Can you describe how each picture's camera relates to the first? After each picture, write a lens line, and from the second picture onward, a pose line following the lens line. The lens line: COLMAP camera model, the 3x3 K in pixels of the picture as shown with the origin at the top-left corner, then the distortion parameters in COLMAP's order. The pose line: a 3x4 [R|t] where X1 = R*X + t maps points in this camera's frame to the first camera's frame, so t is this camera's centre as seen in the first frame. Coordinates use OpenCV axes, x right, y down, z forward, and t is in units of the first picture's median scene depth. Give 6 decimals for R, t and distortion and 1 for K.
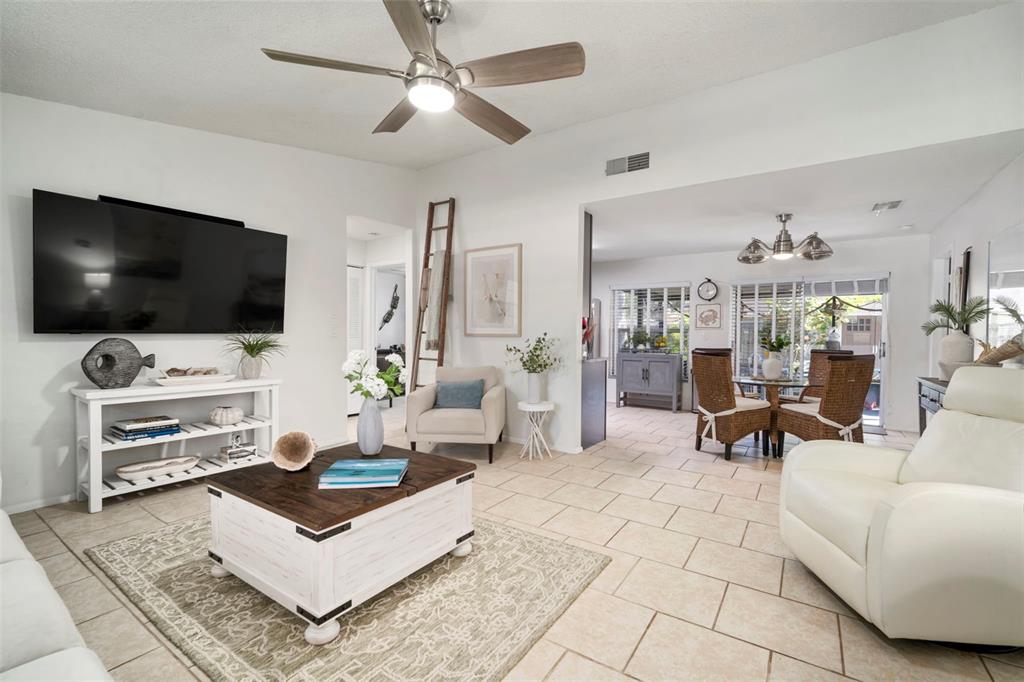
lens RADIAL K [[448.5, 0, 516.5], [0, 448.5, 344.2], [0, 0, 1]] dist [-0.007248, 0.003161]
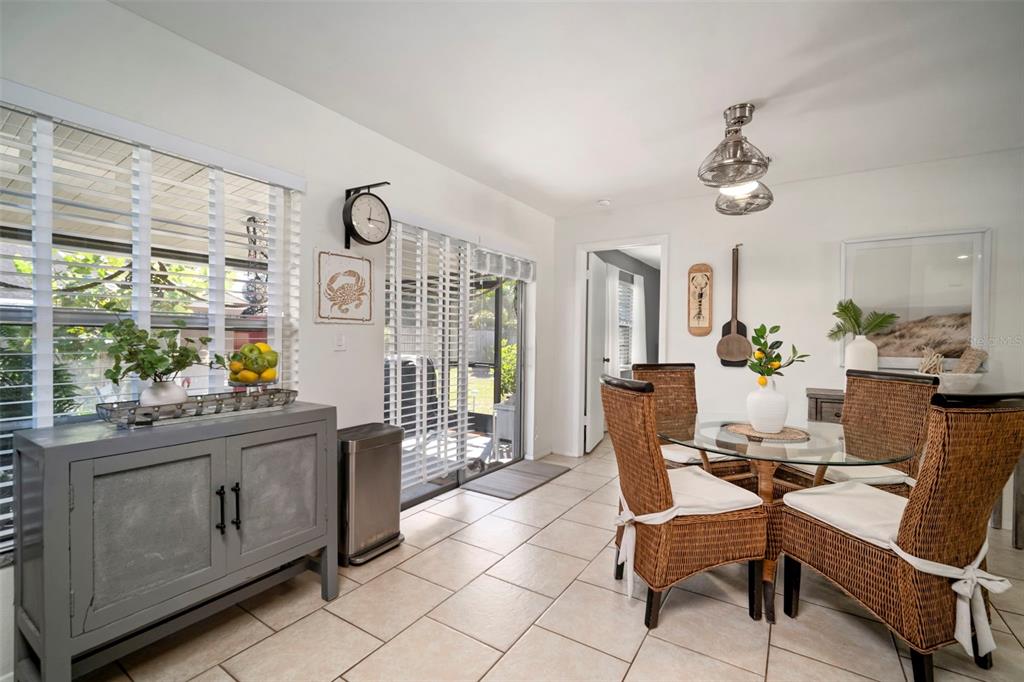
lens RADIAL K [[448.5, 0, 511.6], [0, 448.5, 344.9], [0, 0, 1]] dist [-0.007248, 0.003161]
pose [[-0.012143, -0.022187, 0.999680, 0.079935], [0.014833, 0.999640, 0.022366, -0.032054], [-0.999816, 0.015100, -0.011809, 1.270164]]
